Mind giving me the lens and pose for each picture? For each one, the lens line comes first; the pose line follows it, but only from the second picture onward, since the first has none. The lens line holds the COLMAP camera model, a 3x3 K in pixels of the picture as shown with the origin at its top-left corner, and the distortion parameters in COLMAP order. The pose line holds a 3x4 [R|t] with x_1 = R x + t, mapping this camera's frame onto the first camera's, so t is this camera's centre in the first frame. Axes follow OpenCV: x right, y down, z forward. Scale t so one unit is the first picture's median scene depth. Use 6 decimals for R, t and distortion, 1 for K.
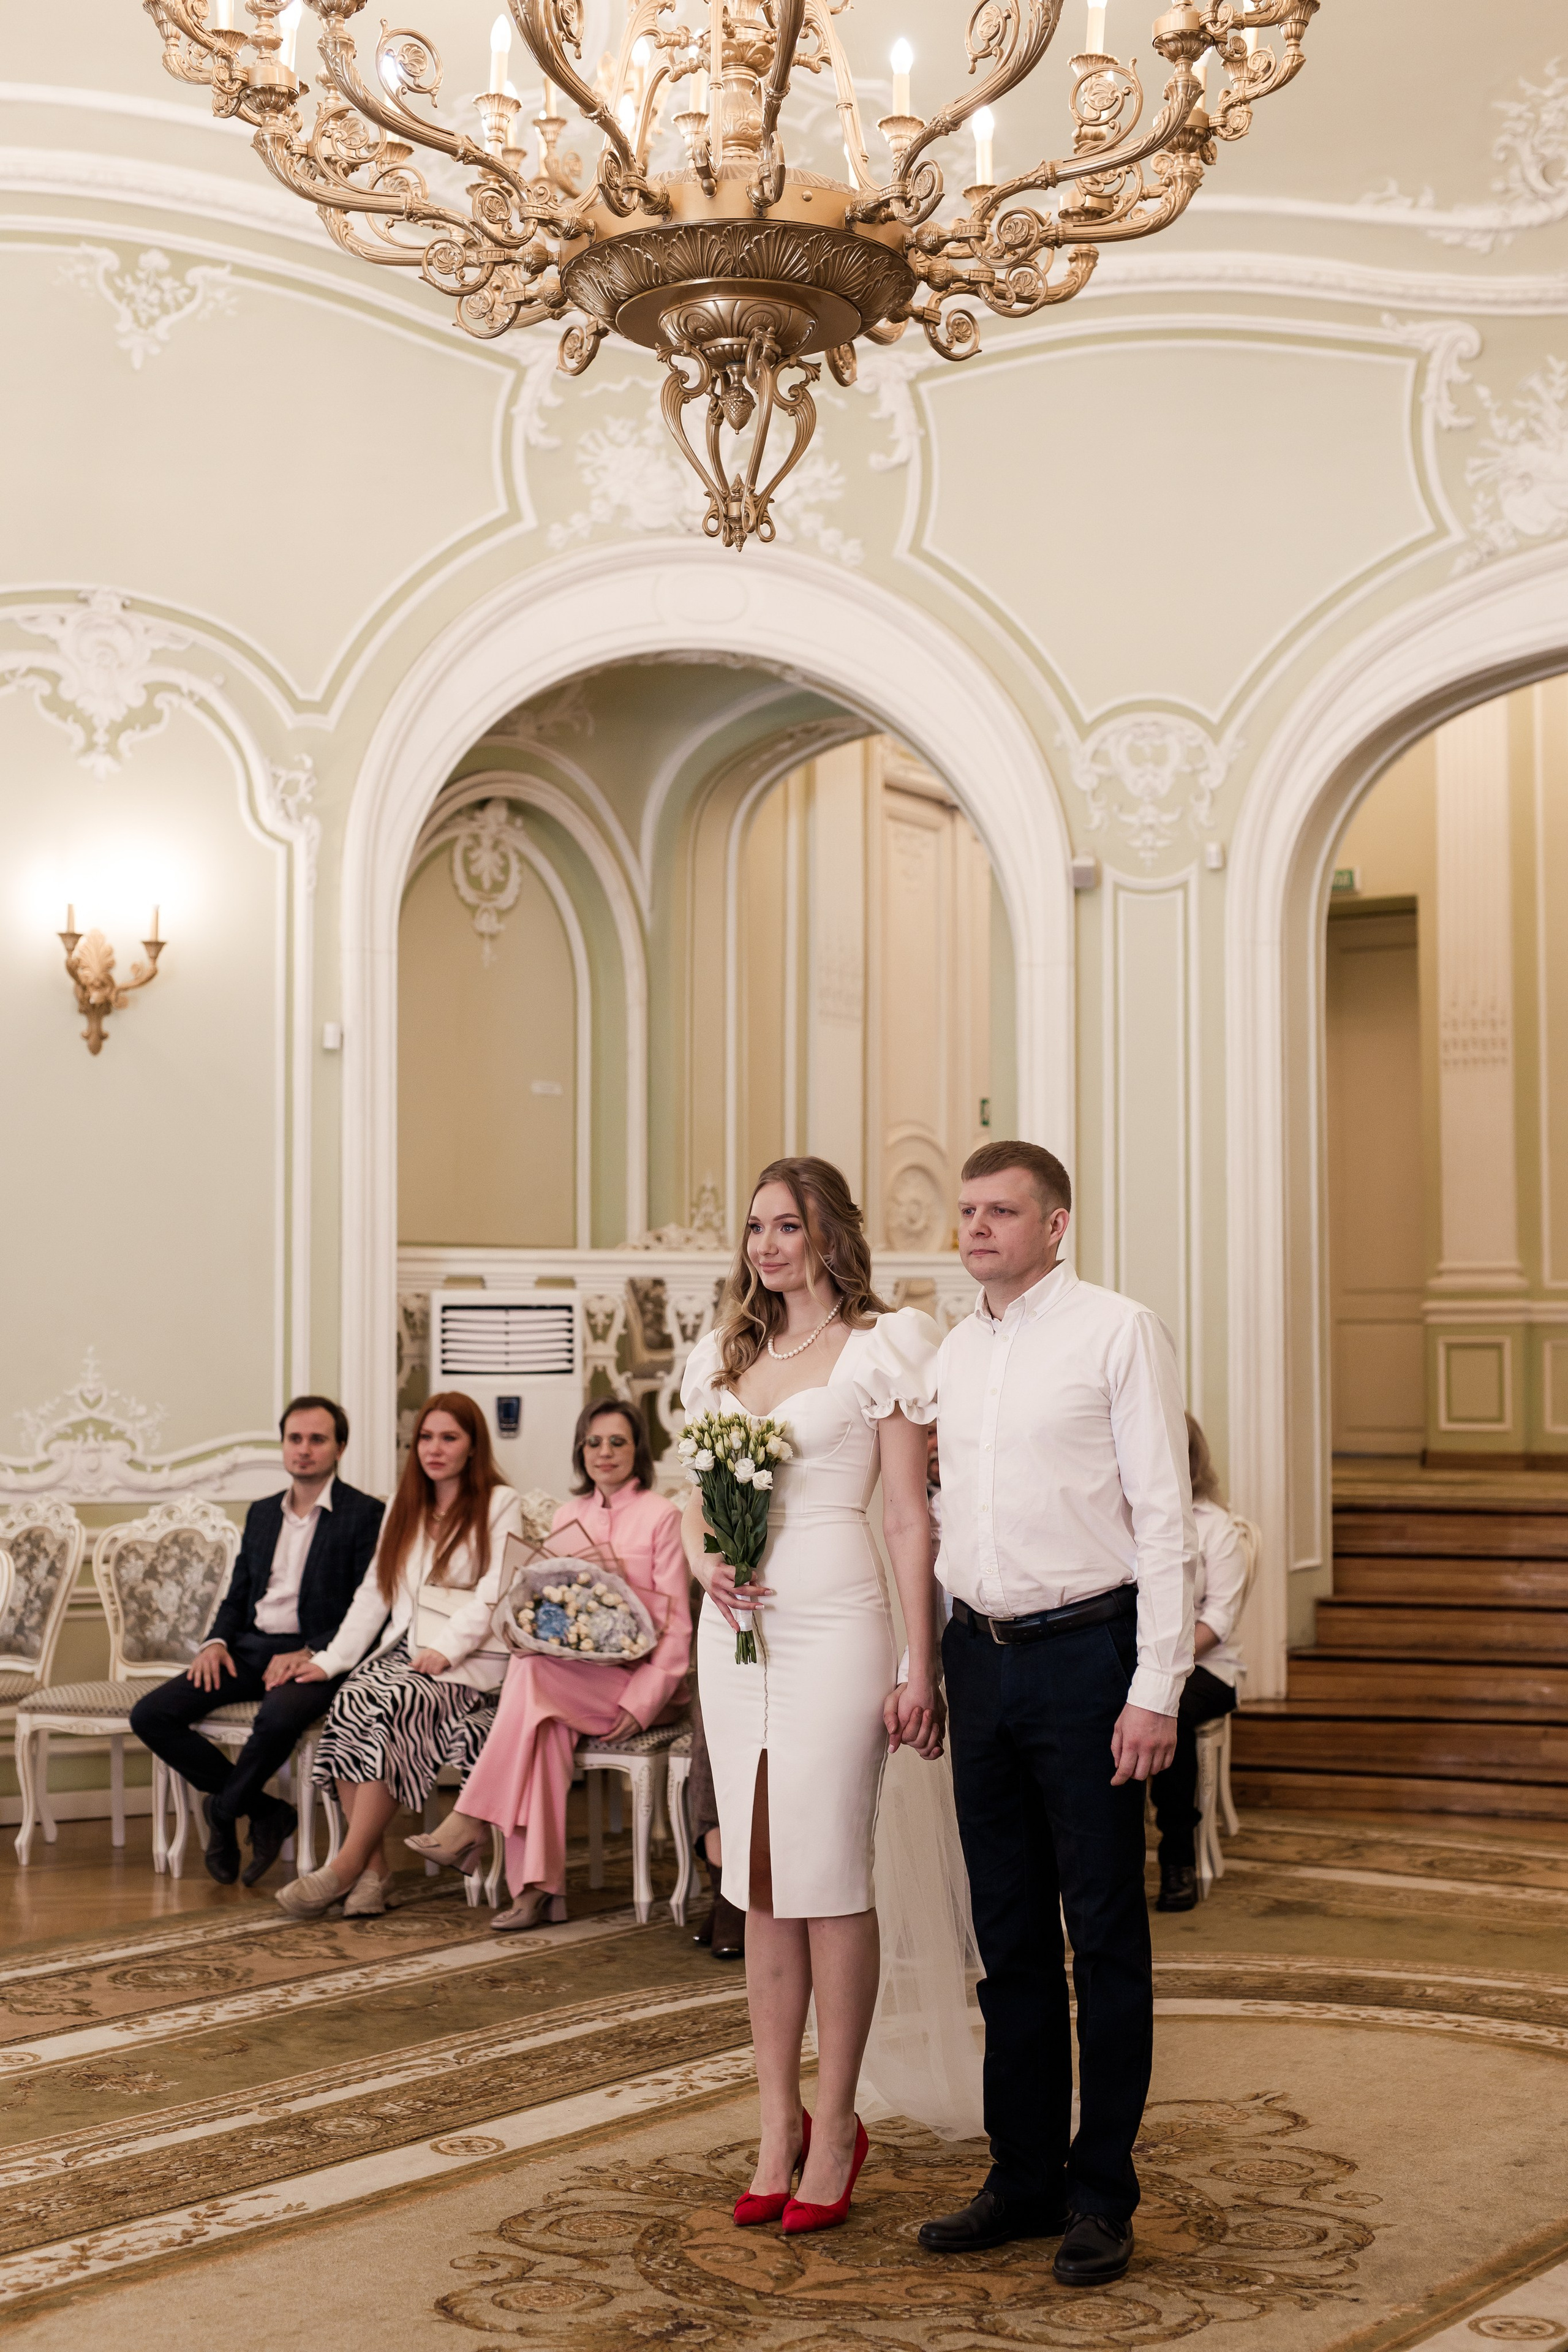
lens RADIAL K [[3451.7, 0, 784.0], [0, 3451.7, 1087.5], [0, 0, 1]] dist [0.006059, -0.041277]
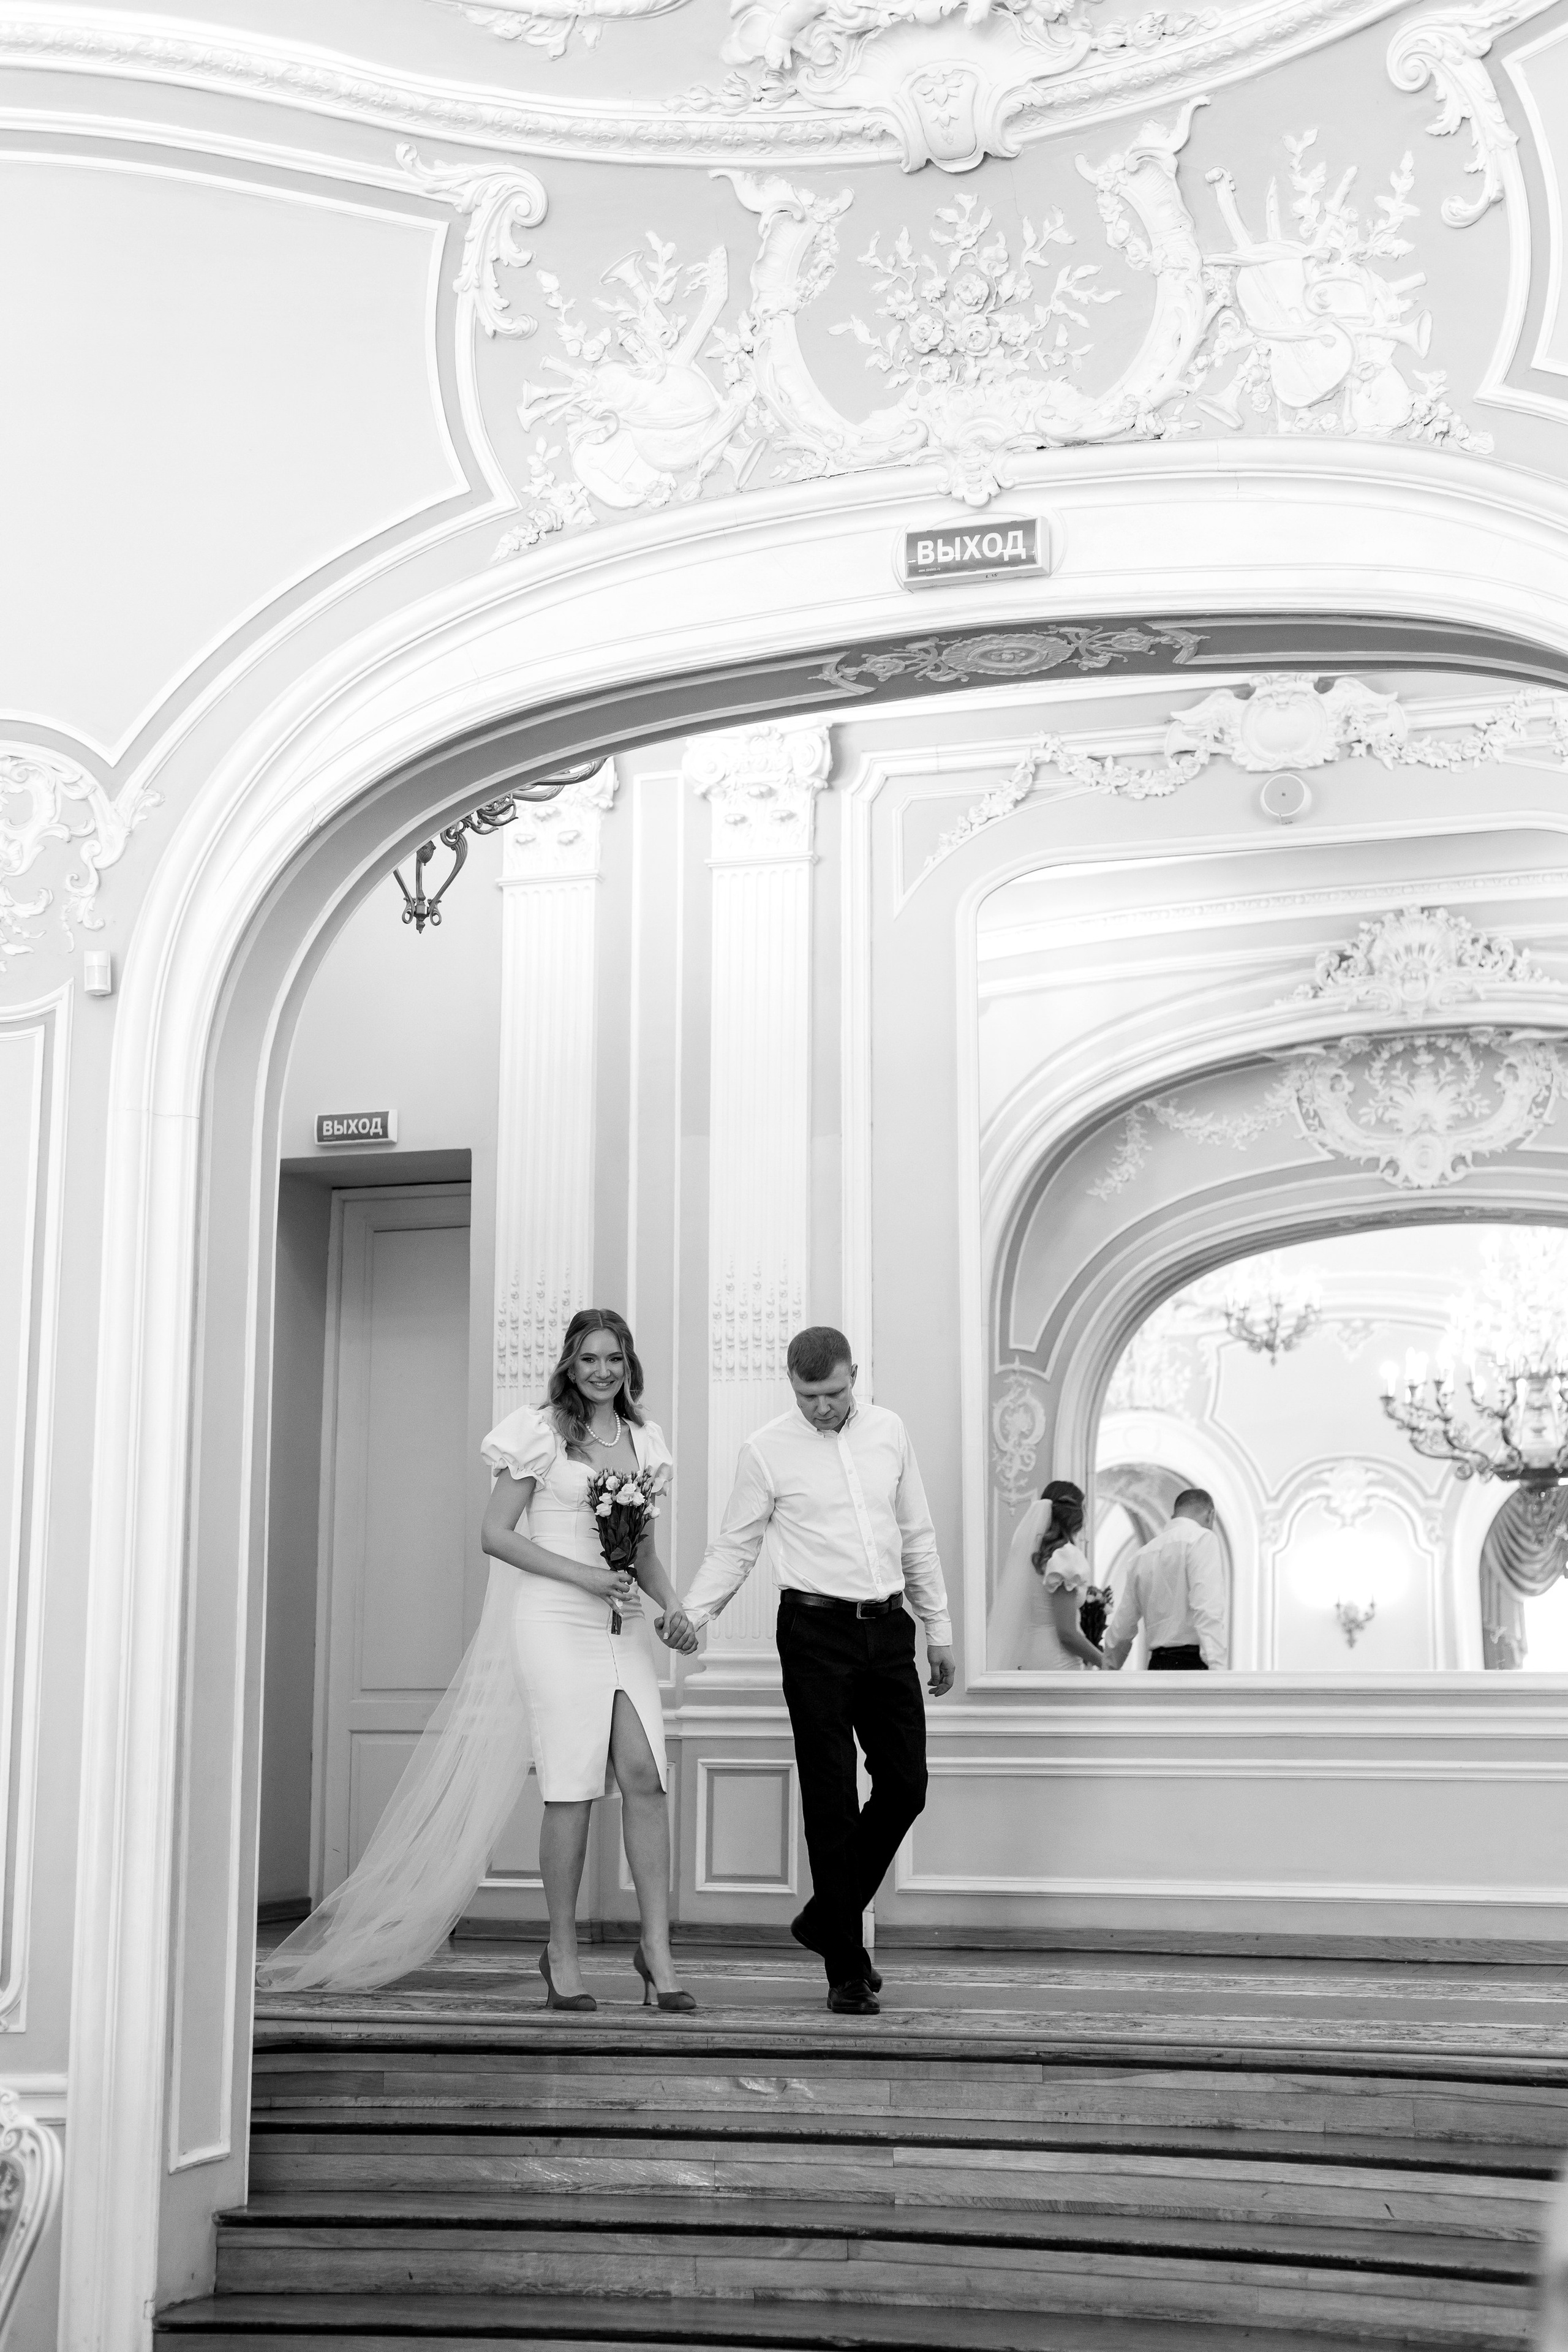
lens RADIAL K [[3451.7, 0, 784.0], [0, 3451.7, 1087.5], [0, 0, 1]] dist [0.006059, -0.041277]
pose [[0.967893, 0.048072, 0.246721, 0.092506], [-0.019824, 0.993083, -0.115725, 0.022035], [-0.250578, 0.107118, 0.962152, 0.381489]]
